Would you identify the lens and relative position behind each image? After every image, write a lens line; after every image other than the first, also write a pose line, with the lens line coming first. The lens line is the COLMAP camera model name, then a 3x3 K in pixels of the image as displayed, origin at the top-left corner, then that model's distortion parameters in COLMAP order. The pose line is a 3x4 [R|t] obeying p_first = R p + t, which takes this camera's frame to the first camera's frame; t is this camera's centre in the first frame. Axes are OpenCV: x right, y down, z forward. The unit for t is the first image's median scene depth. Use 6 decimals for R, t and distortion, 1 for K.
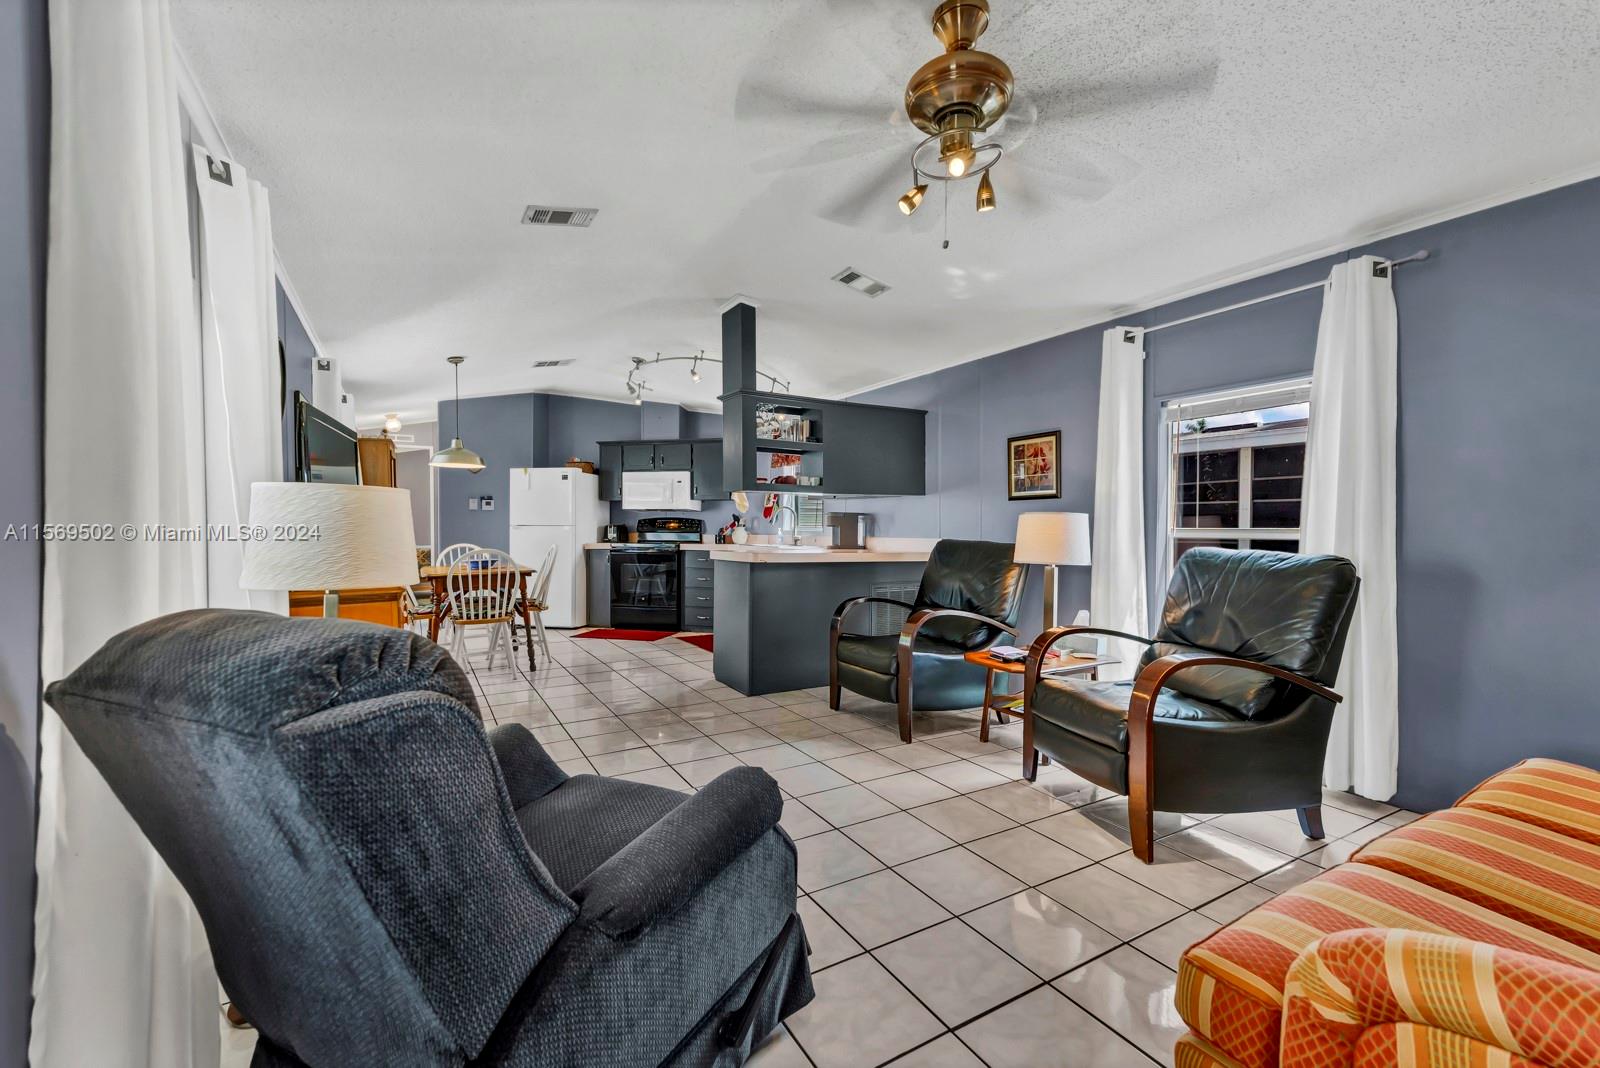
lens RADIAL K [[664.7, 0, 803.2], [0, 664.7, 549.7], [0, 0, 1]] dist [0.000327, -0.000004]
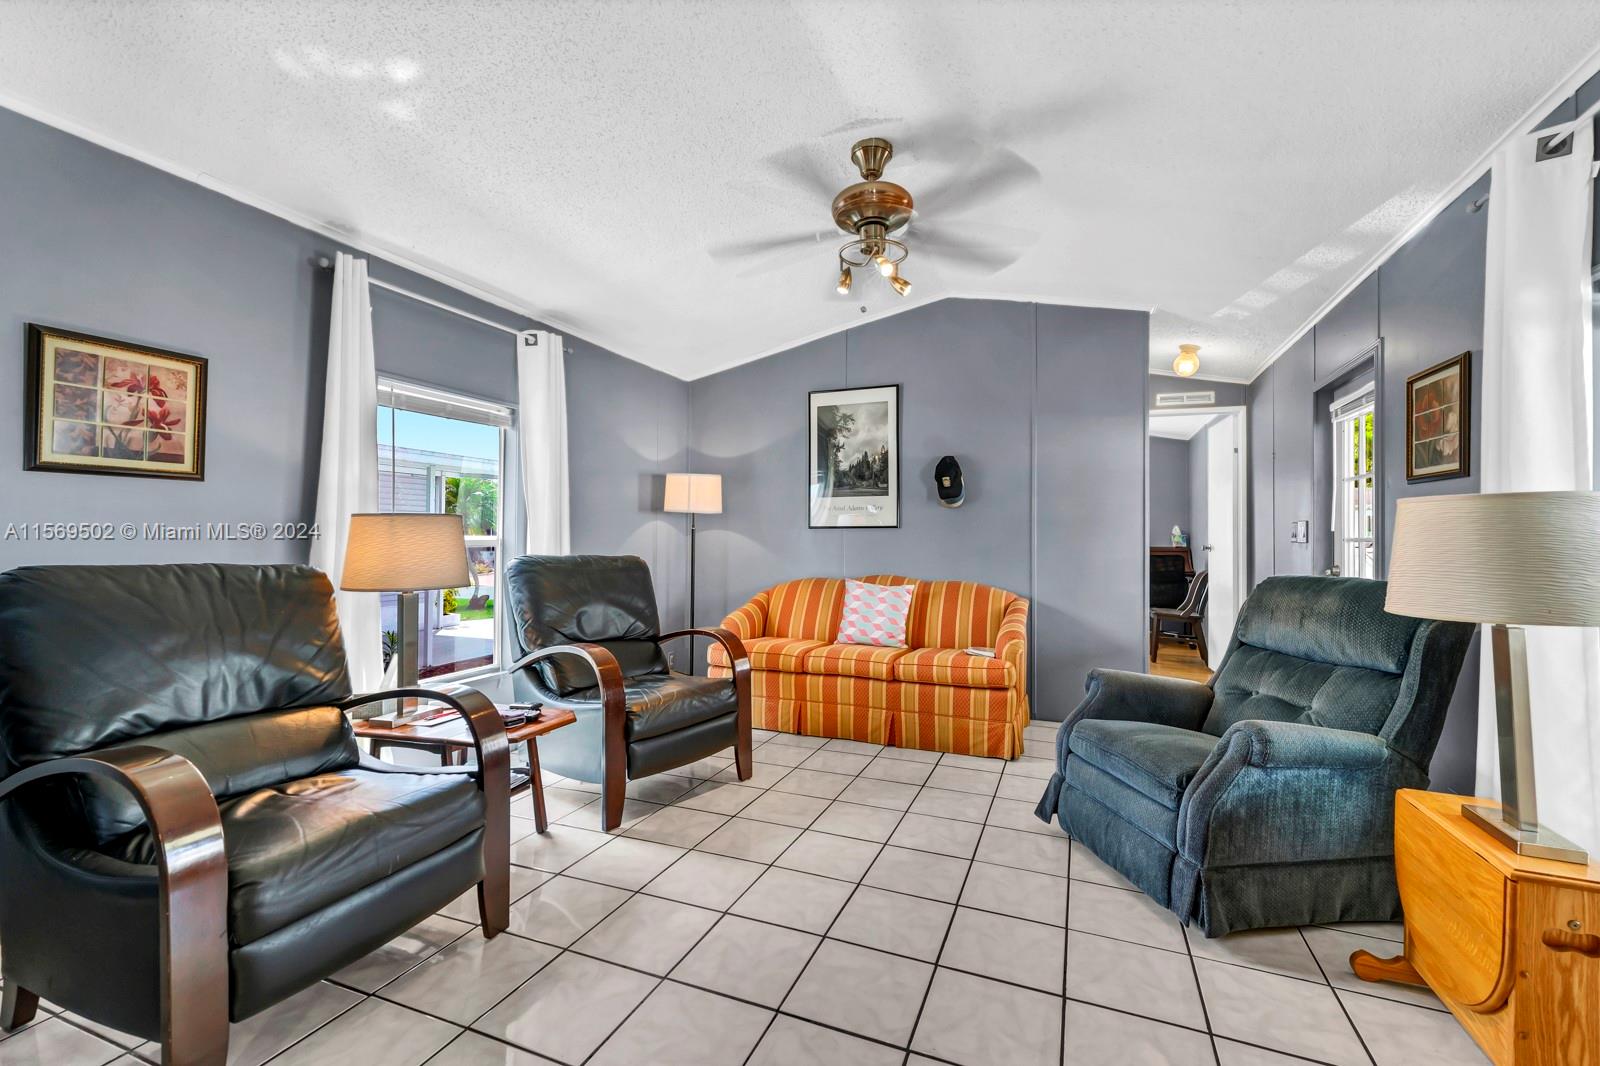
lens RADIAL K [[662.0, 0, 803.3], [0, 662.0, 532.7], [0, 0, 1]] dist [0.000010, -0.000050]
pose [[-0.598469, -0.002157, 0.801143, -0.203939], [0.020934, 0.999613, 0.018329, -0.019696], [-0.800873, 0.027740, -0.598192, 0.535721]]
